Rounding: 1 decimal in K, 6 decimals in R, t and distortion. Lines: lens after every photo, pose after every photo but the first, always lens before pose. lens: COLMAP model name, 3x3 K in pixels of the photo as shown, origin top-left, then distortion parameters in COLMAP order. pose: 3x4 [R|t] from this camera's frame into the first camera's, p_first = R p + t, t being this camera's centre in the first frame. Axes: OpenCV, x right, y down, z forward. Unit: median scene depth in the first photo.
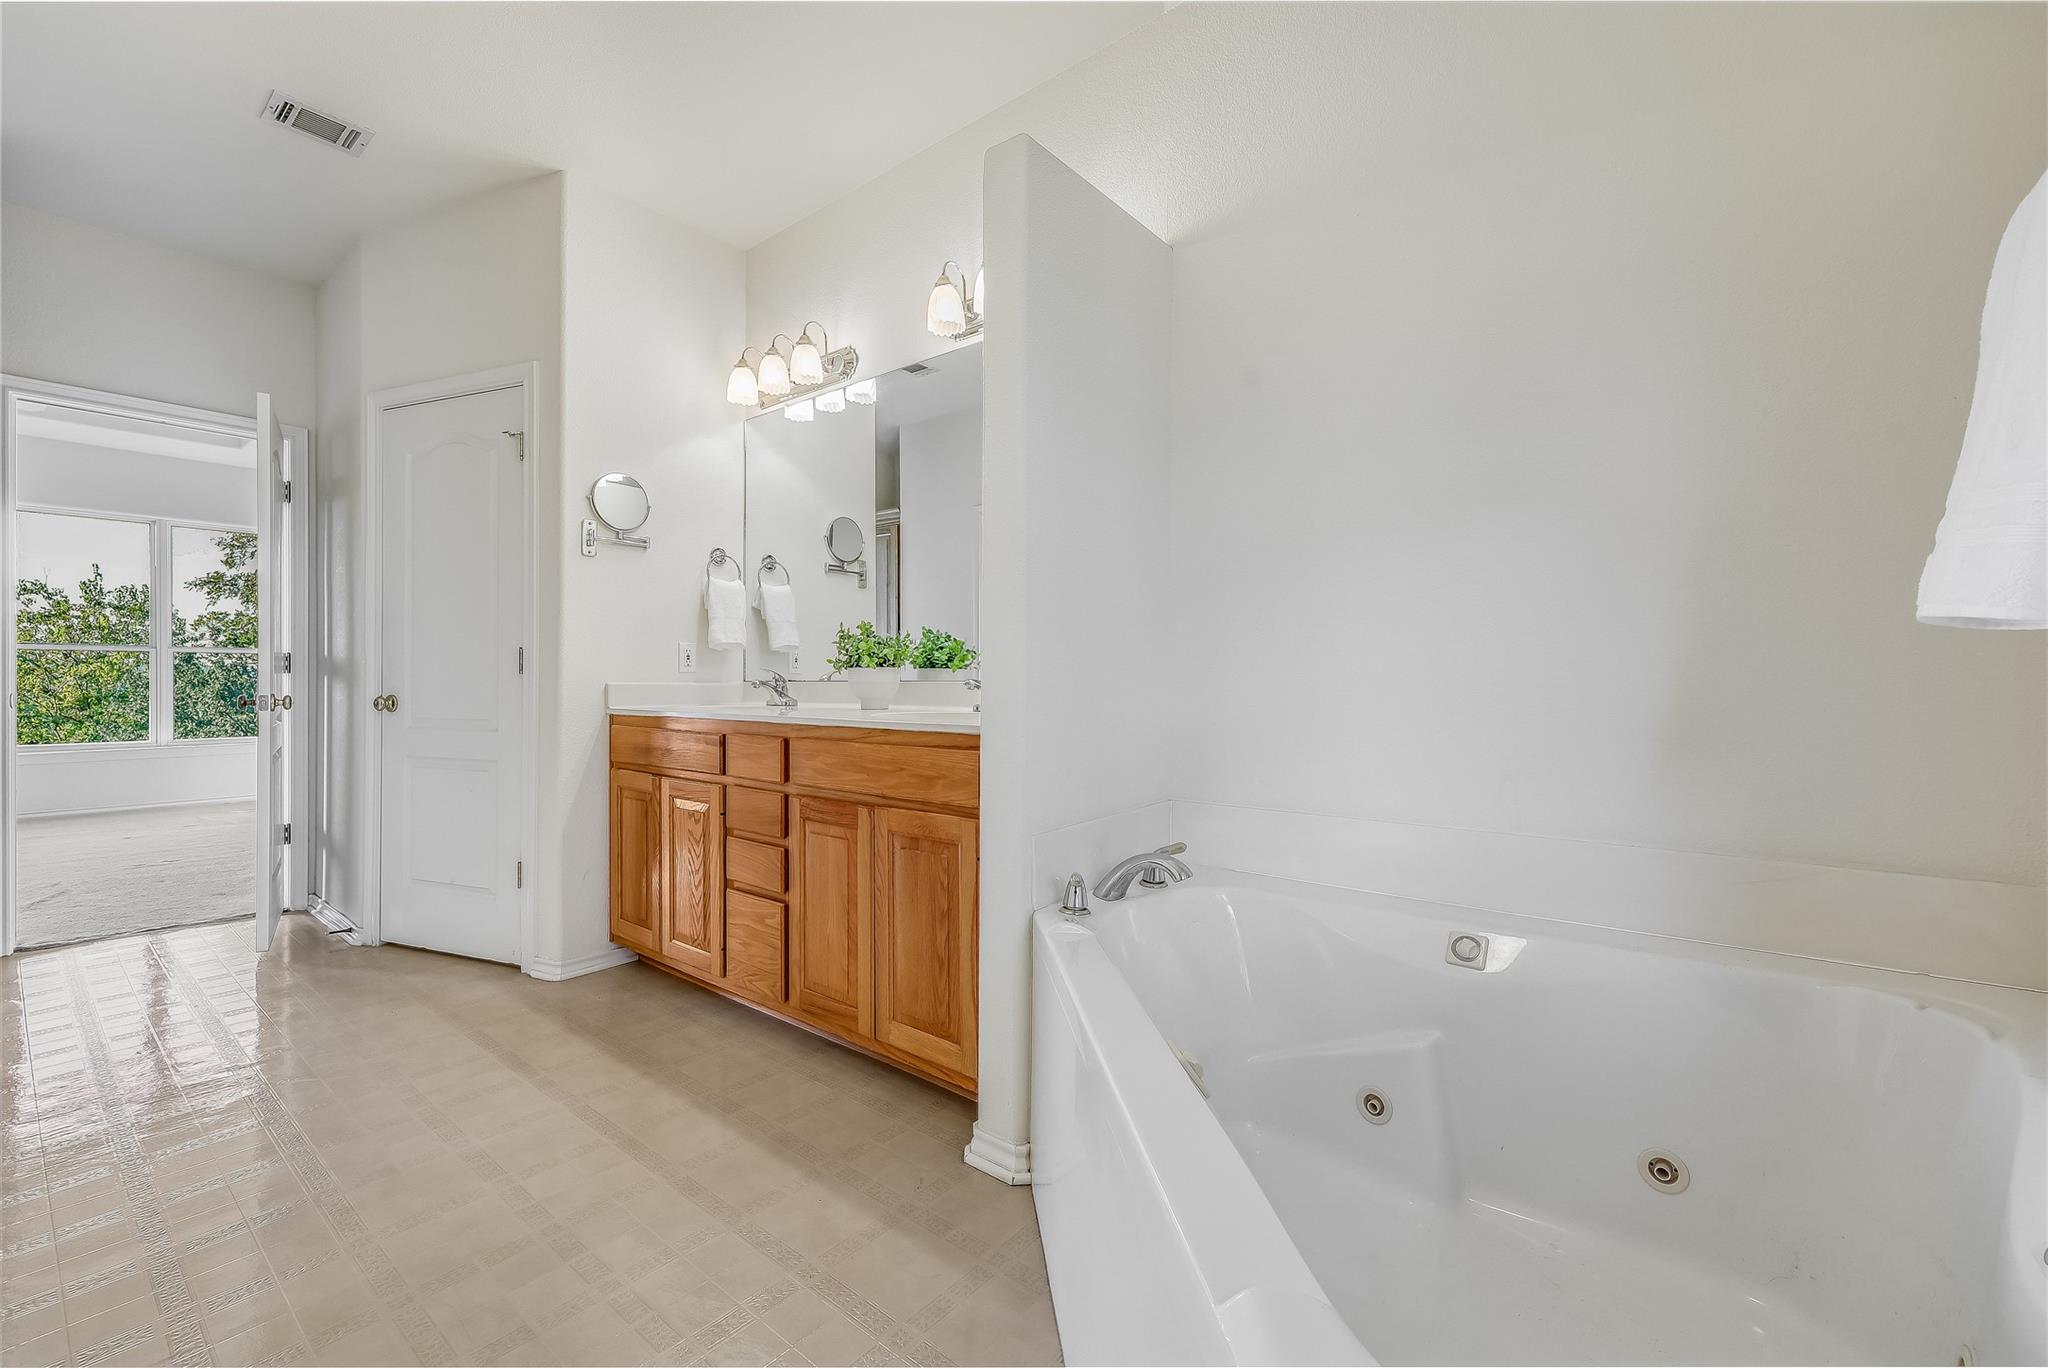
lens RADIAL K [[834.9, 0, 1024.4], [0, 834.9, 691.4], [0, 0, 1]] dist [-0.002403, 0.000776]
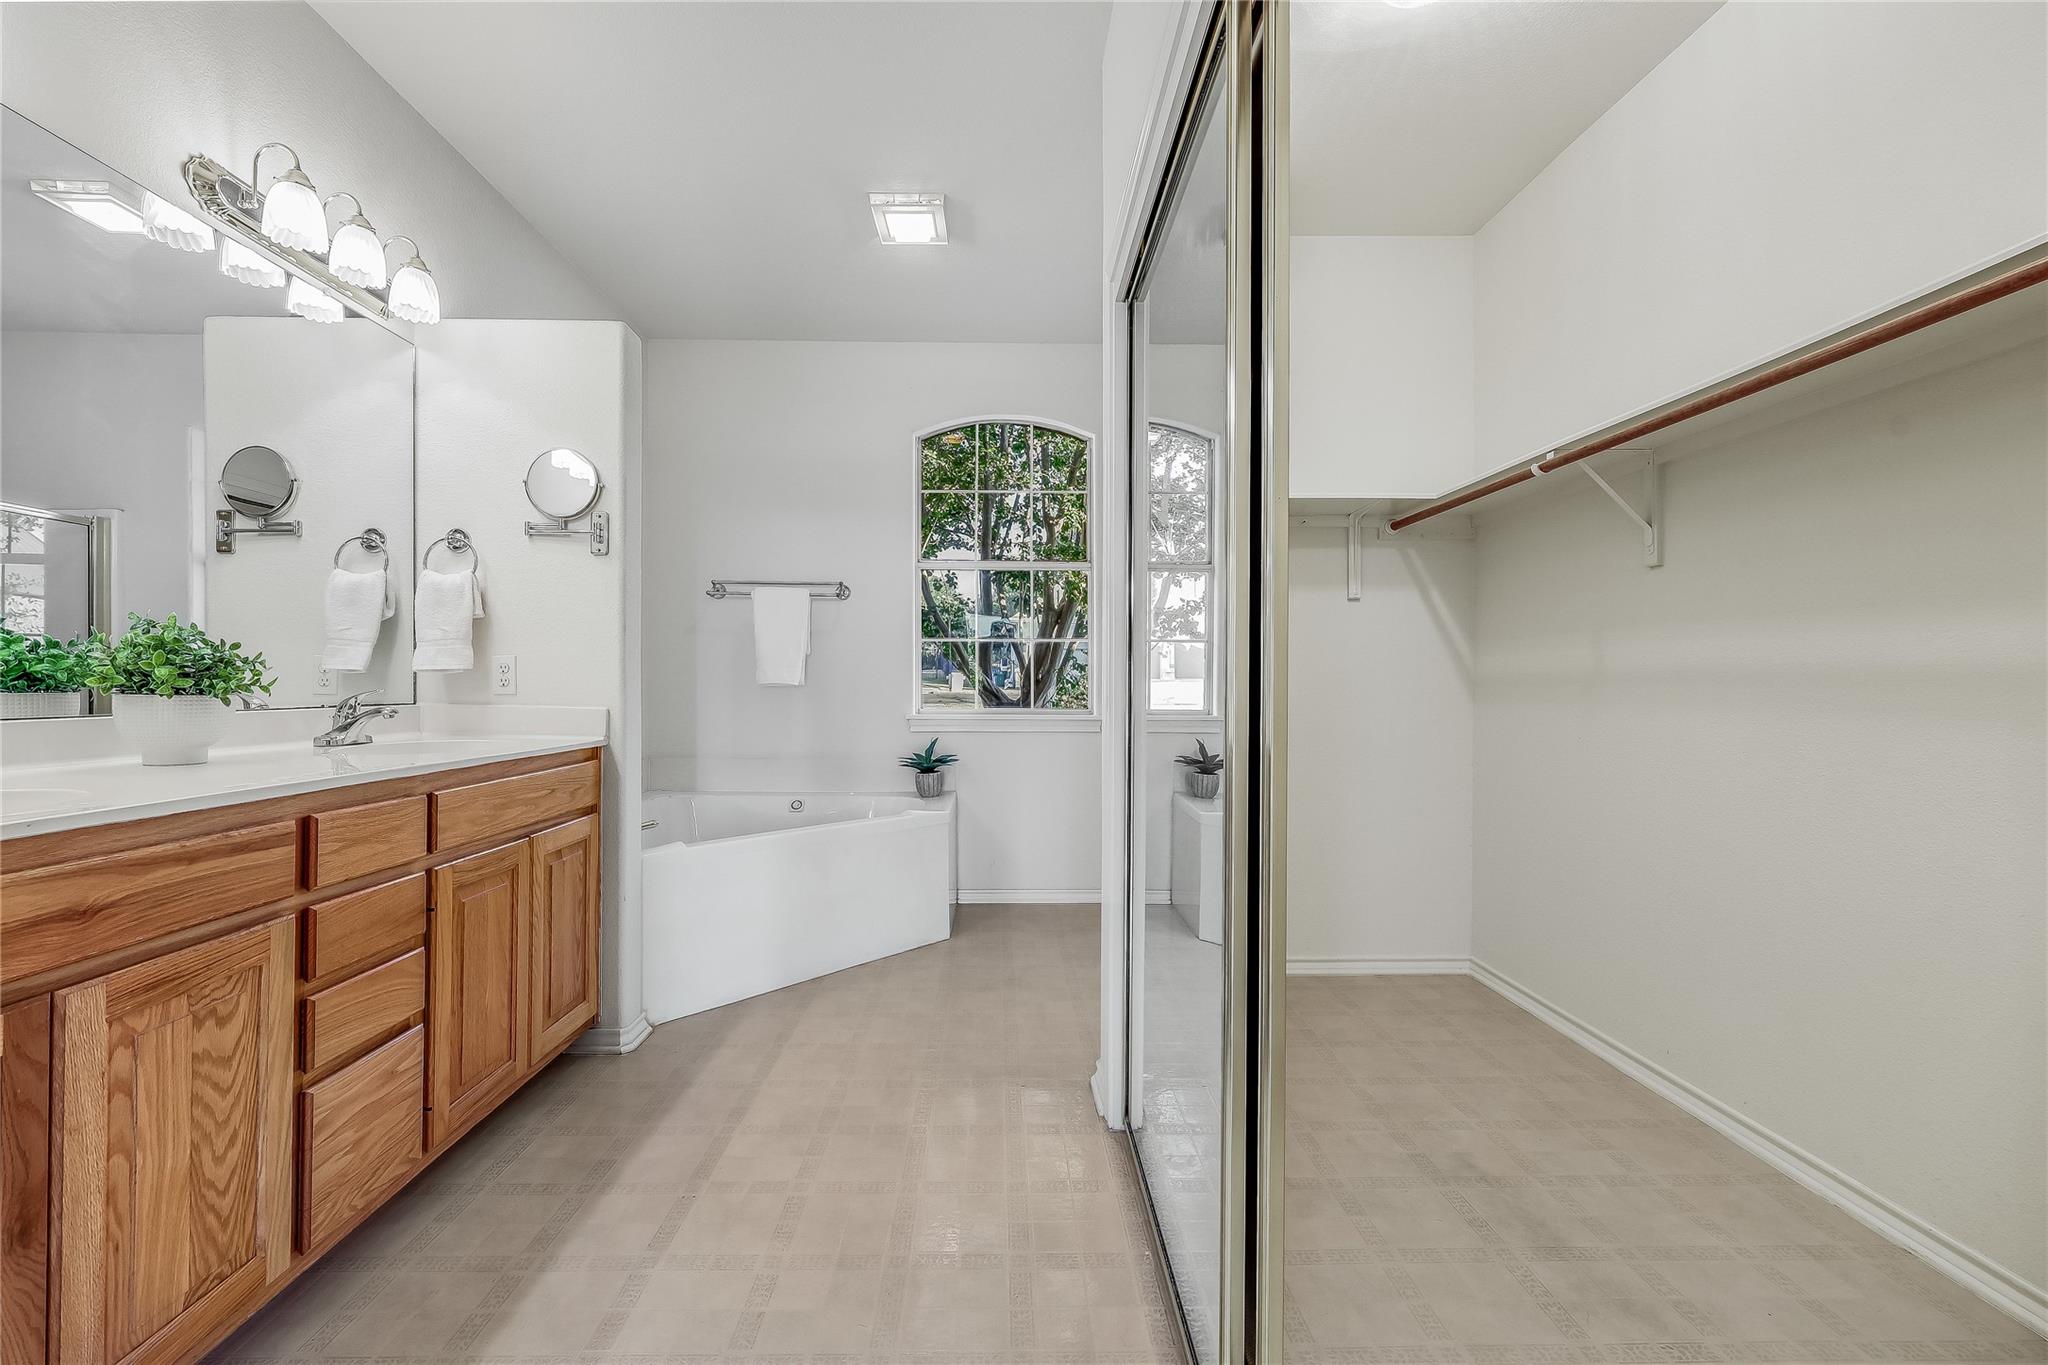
lens RADIAL K [[834.9, 0, 1034.6], [0, 834.9, 685.1], [0, 0, 1]] dist [-0.002403, 0.000776]
pose [[-0.661989, -0.015277, 0.749358, -1.202194], [-0.012005, 0.999880, 0.009780, -0.052579], [-0.749418, -0.002522, -0.662093, 1.103497]]
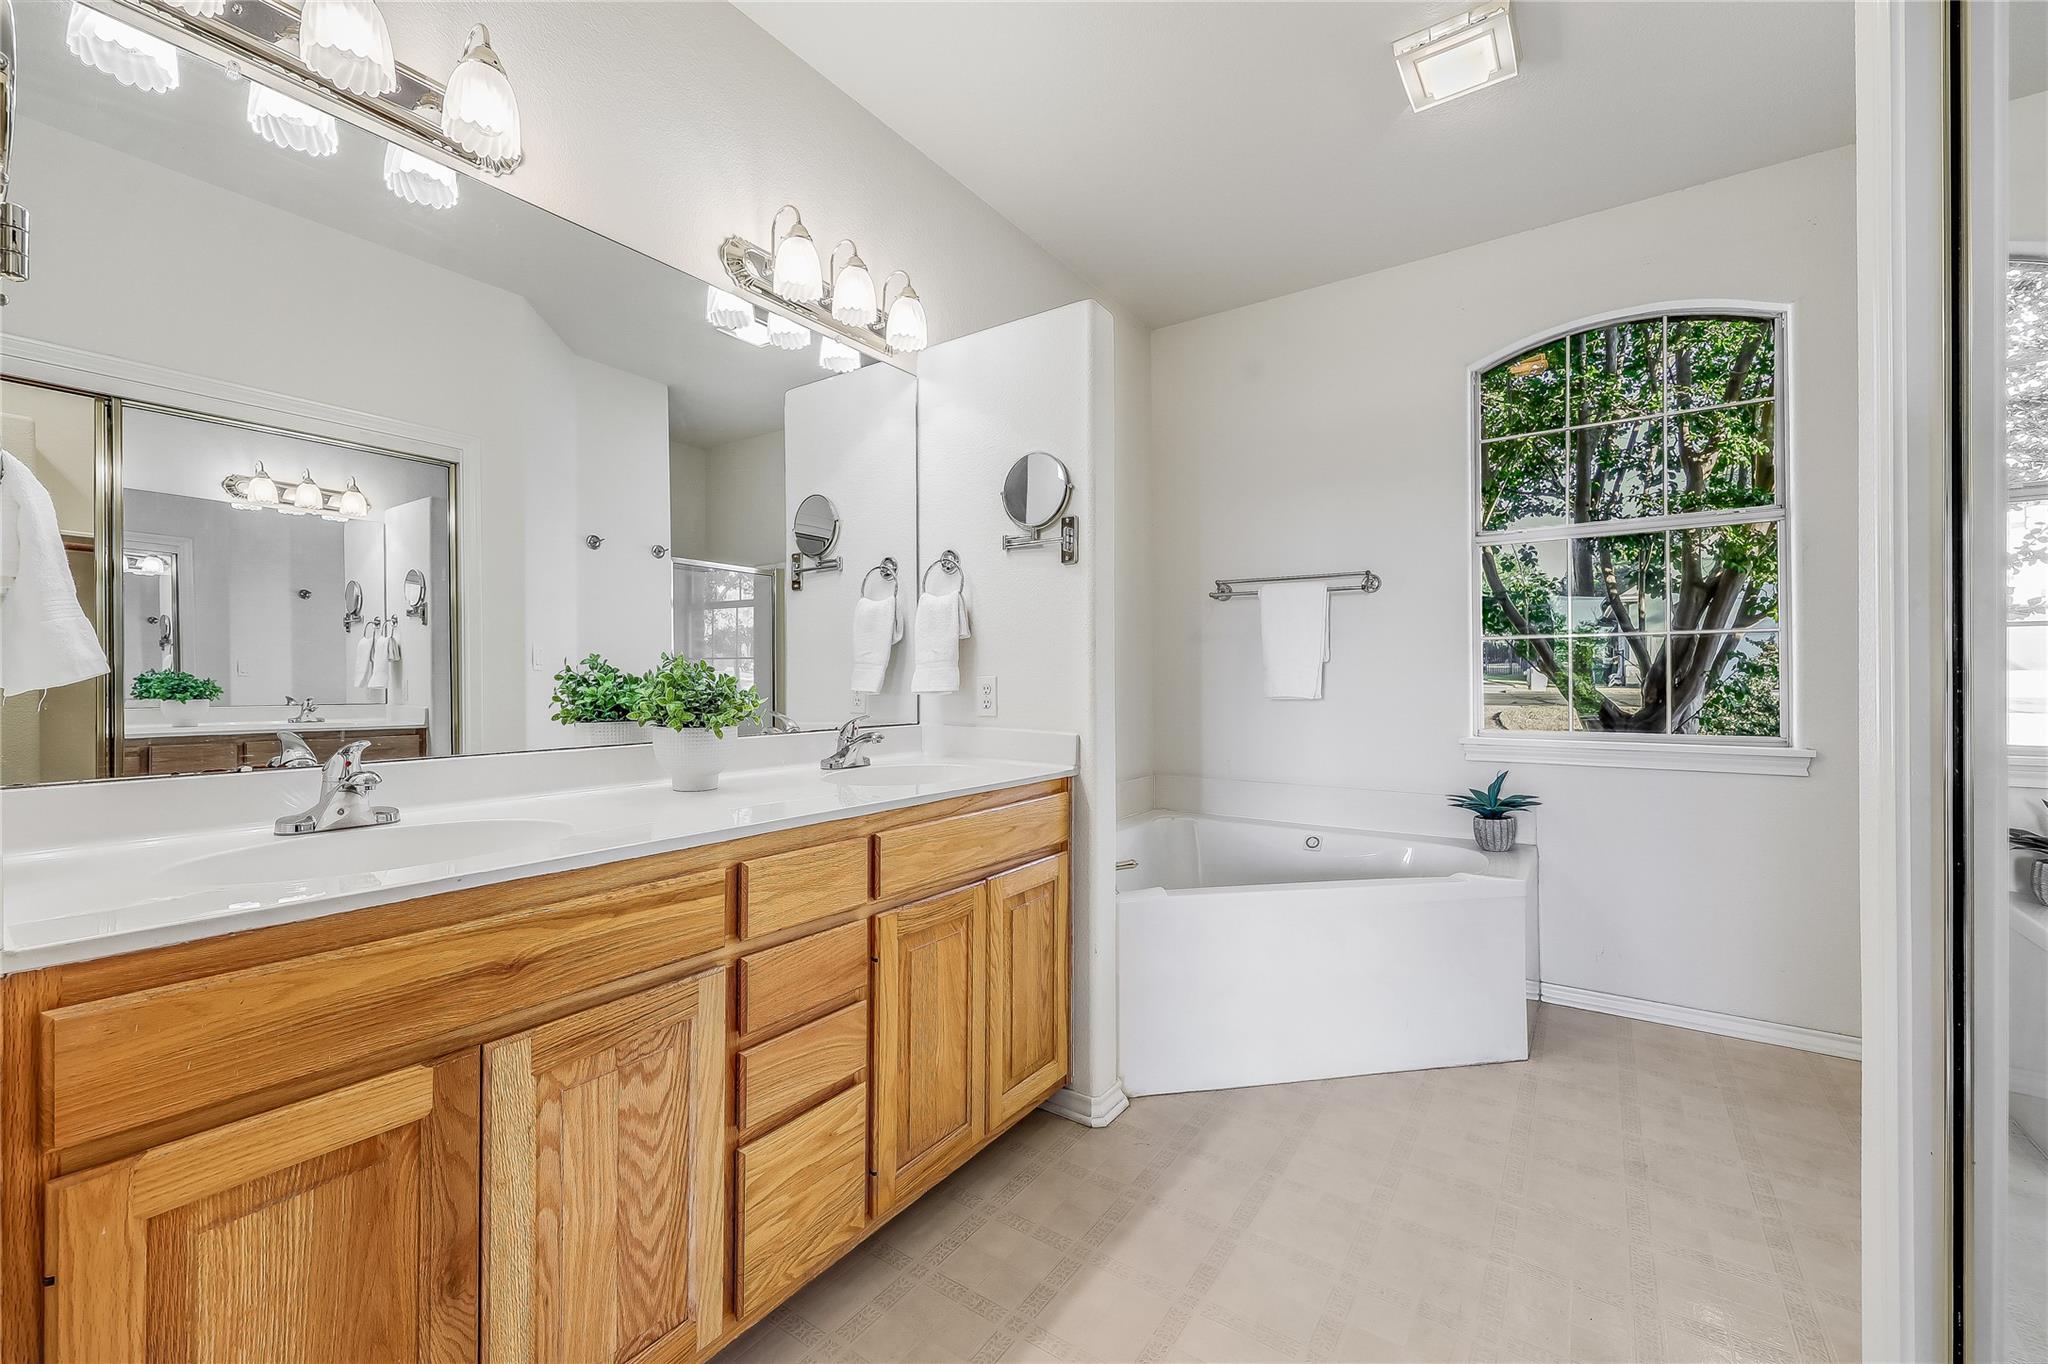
lens RADIAL K [[834.9, 0, 1010.3], [0, 834.9, 675.9], [0, 0, 1]] dist [-0.002403, 0.000776]
pose [[-0.066539, -0.008874, 0.997744, -0.987949], [-0.000644, 0.999961, 0.008851, -0.080975], [-0.997784, -0.000053, -0.066542, 0.946702]]
